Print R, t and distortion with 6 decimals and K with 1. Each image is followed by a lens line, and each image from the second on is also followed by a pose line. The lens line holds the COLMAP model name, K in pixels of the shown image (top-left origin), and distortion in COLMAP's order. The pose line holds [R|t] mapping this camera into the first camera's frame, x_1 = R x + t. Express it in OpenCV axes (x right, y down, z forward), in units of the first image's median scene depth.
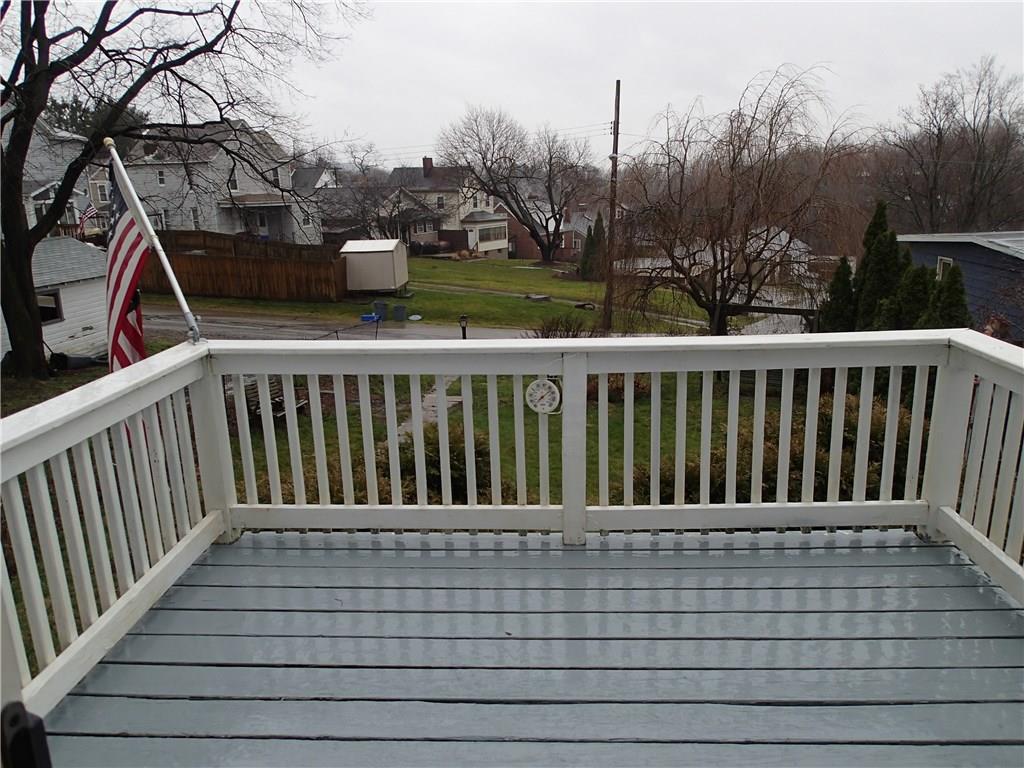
lens RADIAL K [[777.6, 0, 514.1], [0, 777.6, 384.1], [0, 0, 1]] dist [0.013894, -0.003298]
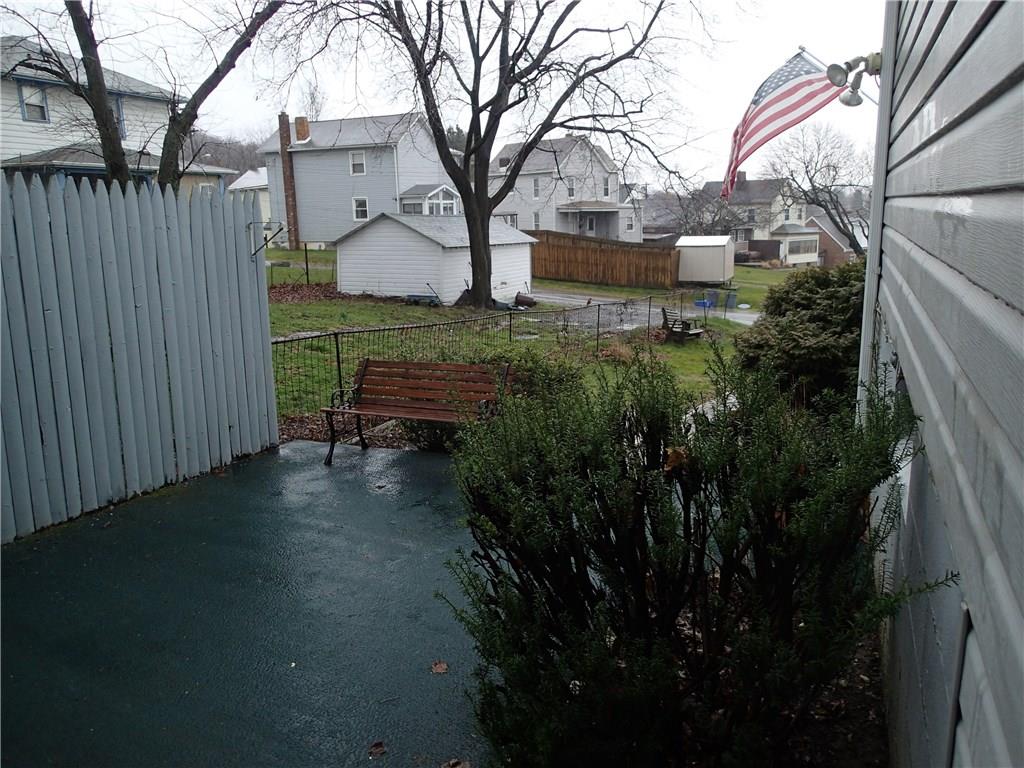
lens RADIAL K [[777.6, 0, 513.7], [0, 777.6, 385.6], [0, 0, 1]] dist [0.013894, -0.003298]
pose [[0.937981, 0.081345, -0.337008, -0.049442], [-0.091187, 0.995743, -0.013450, 0.060117], [0.334480, 0.043347, 0.941406, -0.097834]]
